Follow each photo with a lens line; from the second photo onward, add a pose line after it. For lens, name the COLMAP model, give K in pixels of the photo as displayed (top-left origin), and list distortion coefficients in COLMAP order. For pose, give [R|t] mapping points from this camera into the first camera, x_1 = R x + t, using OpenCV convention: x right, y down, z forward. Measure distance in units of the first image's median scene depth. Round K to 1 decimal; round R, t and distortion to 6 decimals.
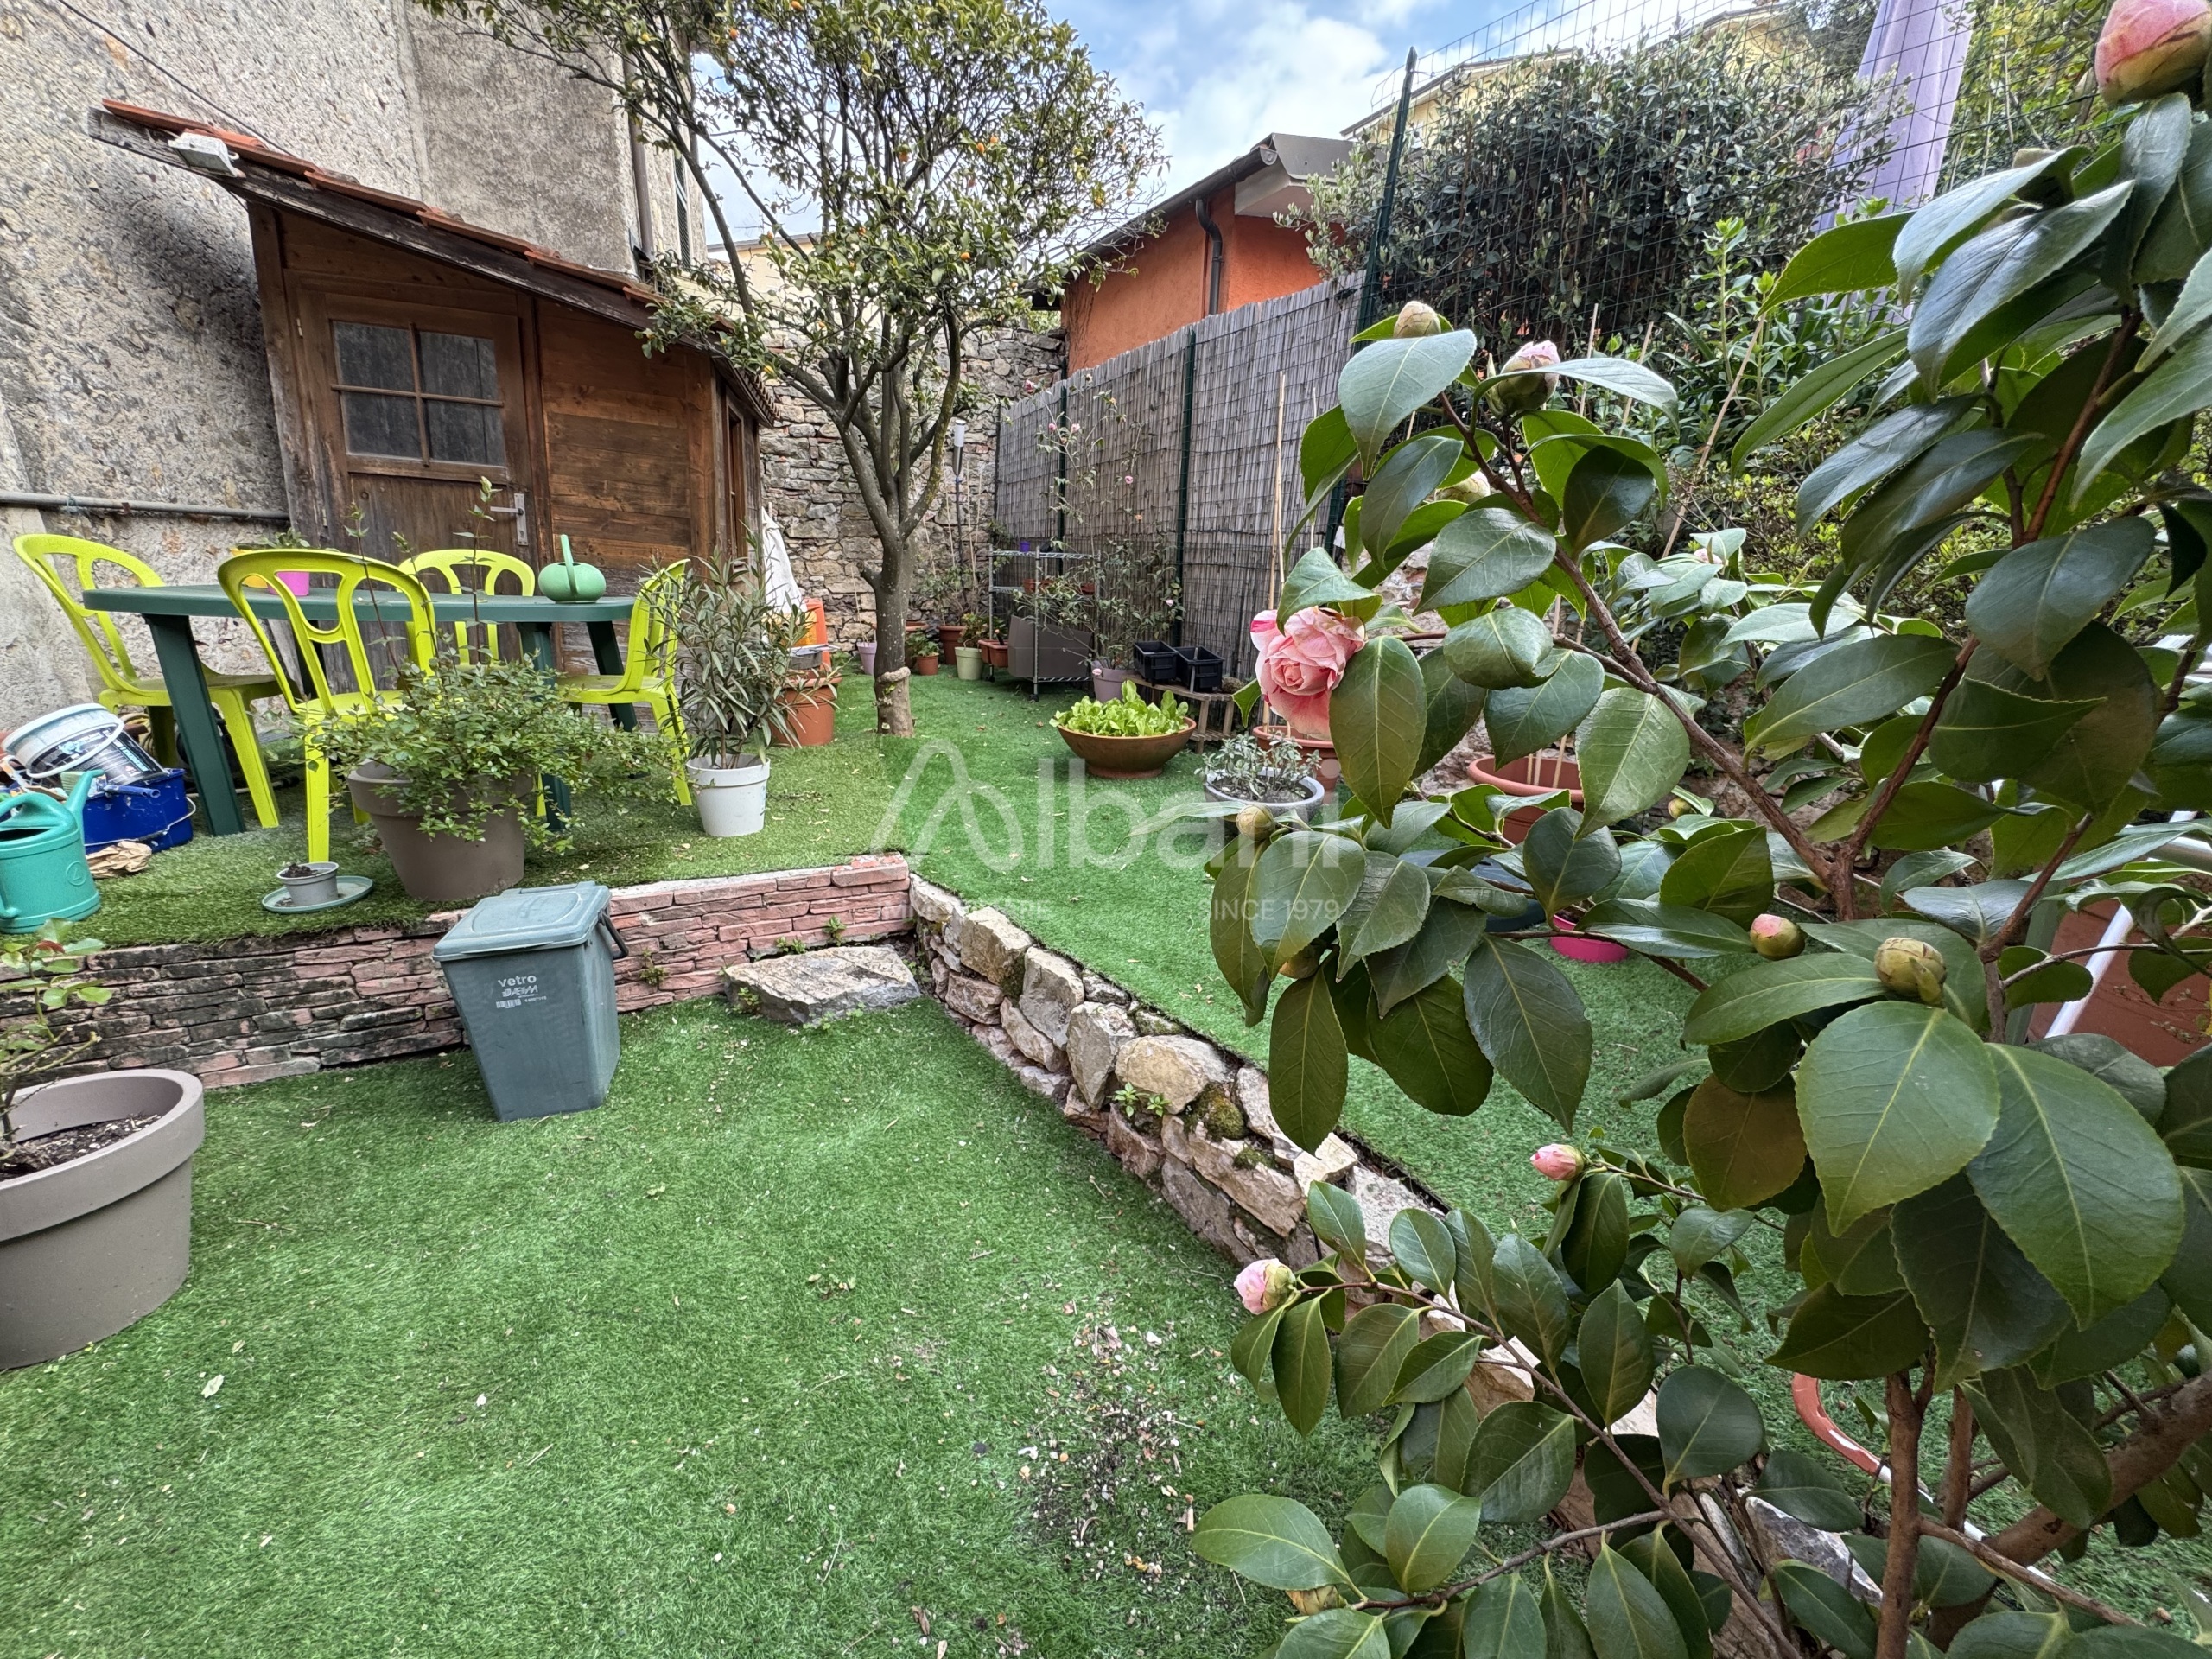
lens RADIAL K [[887.5, 0, 1107.0], [0, 887.5, 831.2], [0, 0, 1]] dist [0.000635, 0.000109]
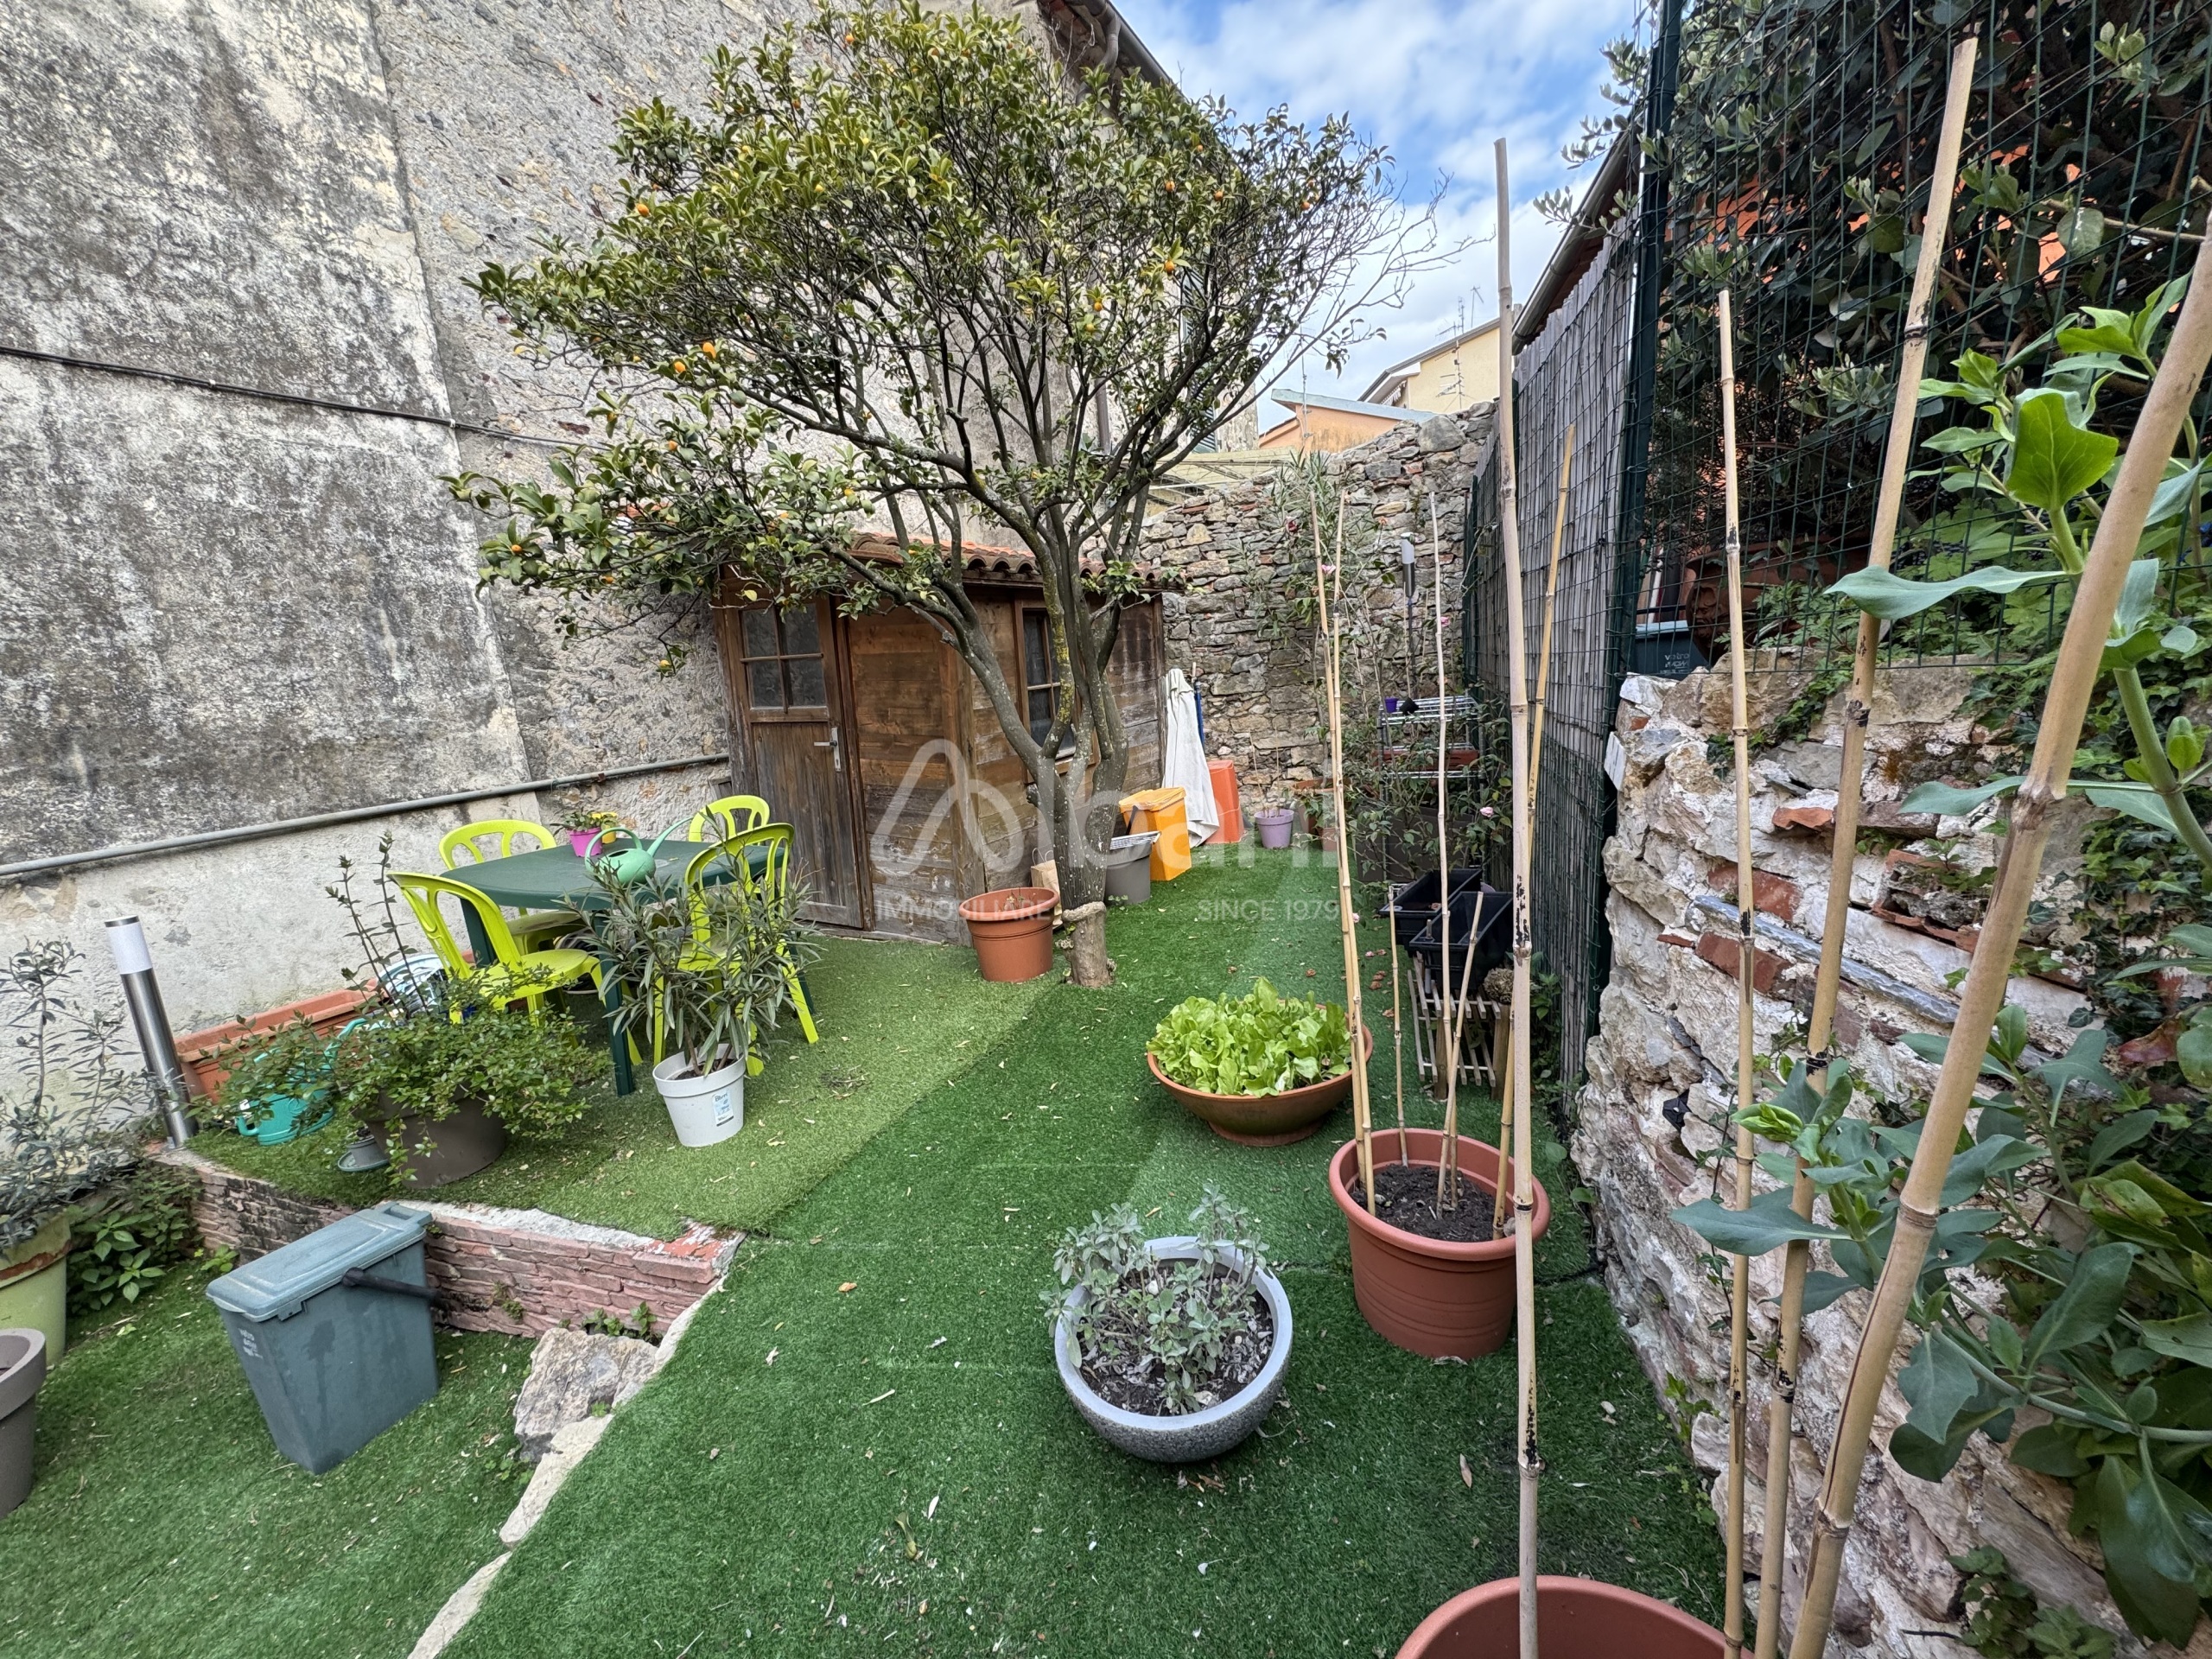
lens RADIAL K [[887.5, 0, 1106.5], [0, 887.5, 831.8], [0, 0, 1]] dist [0.000635, 0.000109]
pose [[0.709044, 0.034280, -0.704331, 0.231943], [-0.089509, 0.995114, -0.041676, -0.141620], [0.699460, 0.092594, 0.708648, 0.276287]]
